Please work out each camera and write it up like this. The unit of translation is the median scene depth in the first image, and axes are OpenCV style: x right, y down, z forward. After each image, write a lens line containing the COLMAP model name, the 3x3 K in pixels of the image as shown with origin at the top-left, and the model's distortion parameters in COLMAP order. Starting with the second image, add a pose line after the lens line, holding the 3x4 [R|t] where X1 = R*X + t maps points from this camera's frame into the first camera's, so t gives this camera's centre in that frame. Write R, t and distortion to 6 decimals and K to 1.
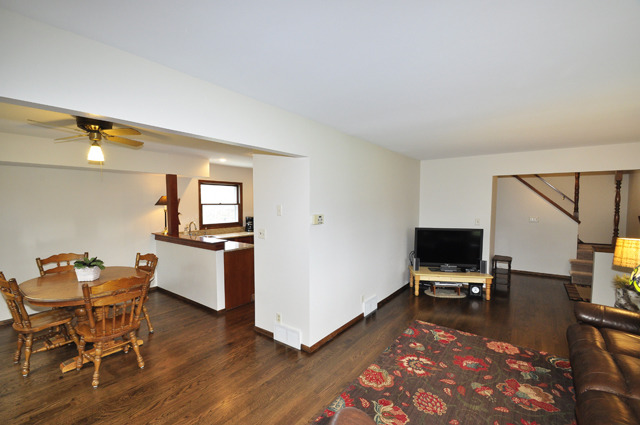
lens RADIAL K [[277.7, 0, 318.0], [0, 277.7, 215.0], [0, 0, 1]] dist [-0.009538, -0.003342]
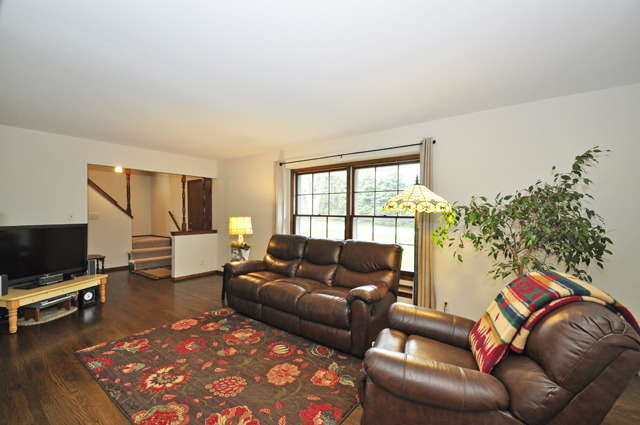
lens RADIAL K [[277.7, 0, 300.9], [0, 277.7, 214.9], [0, 0, 1]] dist [-0.009538, -0.003342]
pose [[0.029298, -0.010266, 0.999518, -0.392935], [0.037355, 0.999260, 0.009168, 0.063535], [-0.998872, 0.037068, 0.029660, 0.505743]]
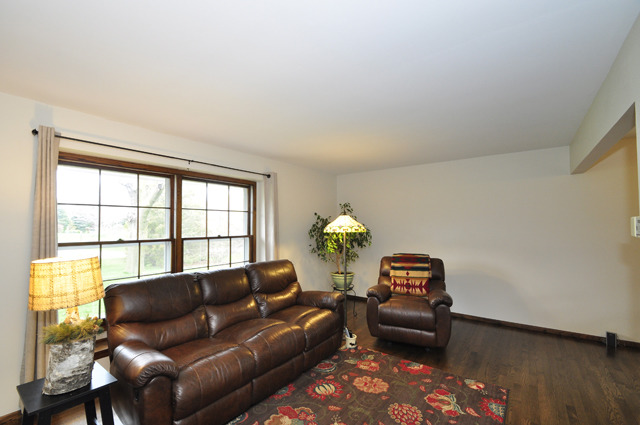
lens RADIAL K [[277.7, 0, 321.0], [0, 277.7, 213.6], [0, 0, 1]] dist [-0.009538, -0.003342]
pose [[-0.999878, 0.014000, -0.006953, 0.735860], [0.013948, 0.999874, 0.007527, -0.030745], [0.007058, 0.007429, -0.999947, 1.640518]]
